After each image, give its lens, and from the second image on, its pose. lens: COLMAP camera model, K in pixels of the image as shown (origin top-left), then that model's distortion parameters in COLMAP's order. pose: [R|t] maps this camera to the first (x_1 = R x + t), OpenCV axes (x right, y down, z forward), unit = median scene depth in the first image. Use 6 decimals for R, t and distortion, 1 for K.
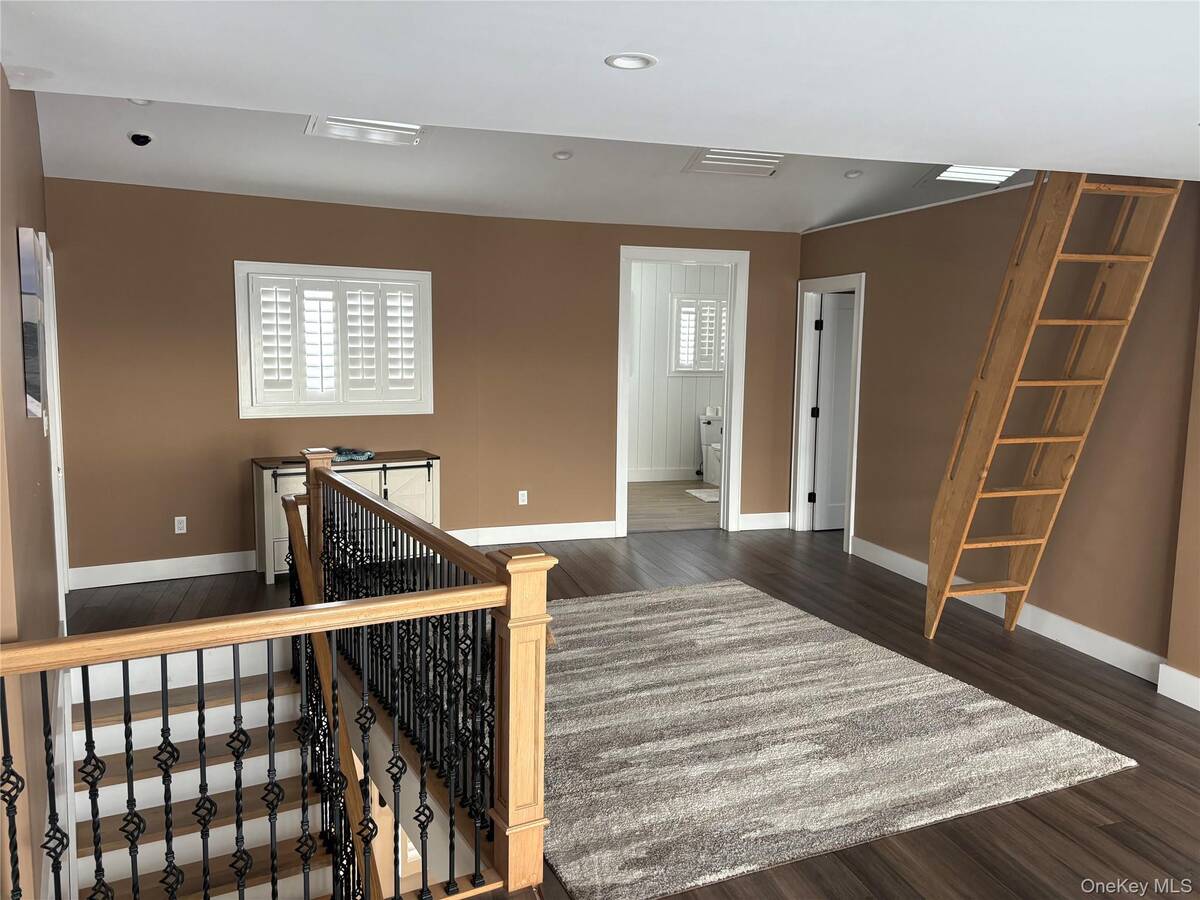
lens RADIAL K [[899.9, 0, 599.6], [0, 899.9, 446.9], [0, 0, 1]] dist [0.053545, -0.054853]
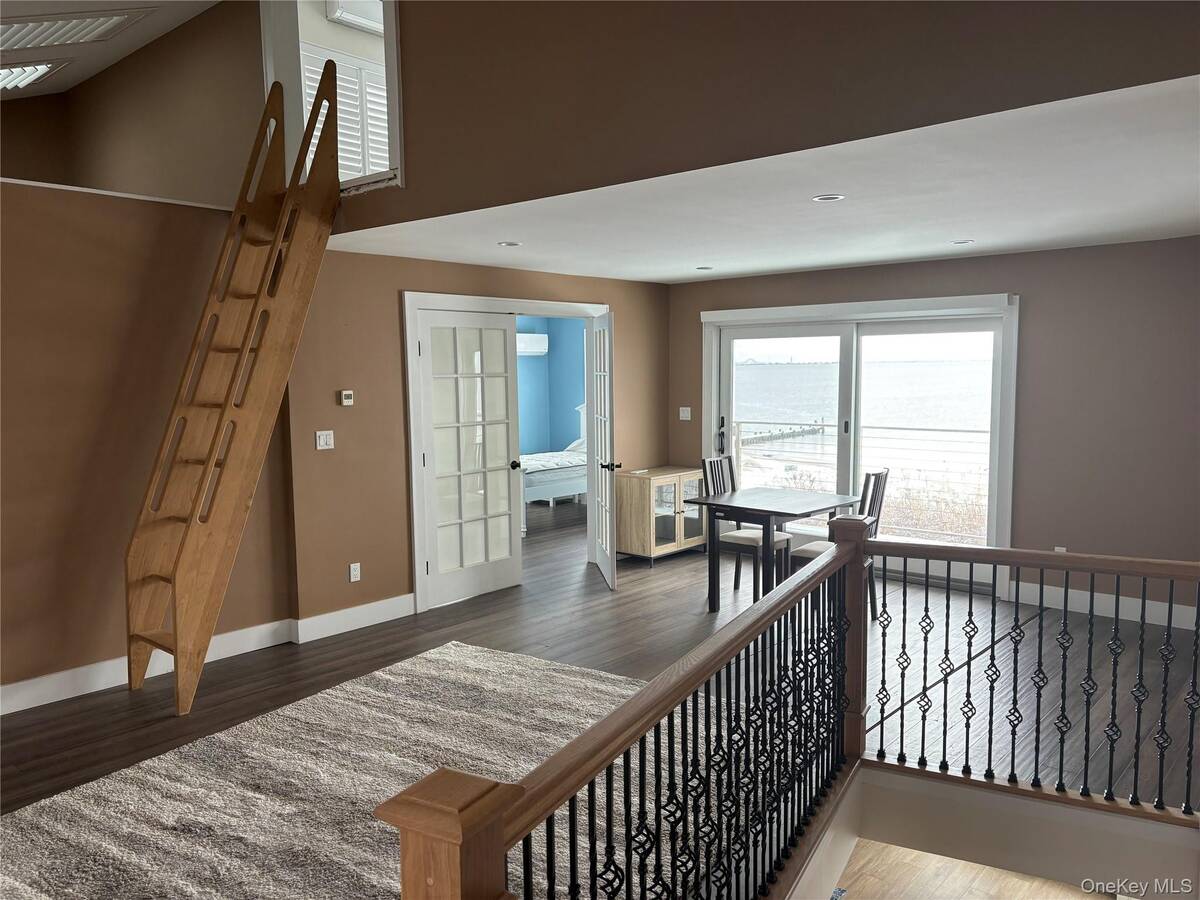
lens RADIAL K [[899.9, 0, 600.4], [0, 899.9, 453.0], [0, 0, 1]] dist [0.053545, -0.054853]
pose [[-0.550499, -0.074633, 0.831493, -0.637698], [0.115389, 0.979634, 0.164324, -0.148427], [-0.826823, 0.186406, -0.530676, 1.264412]]
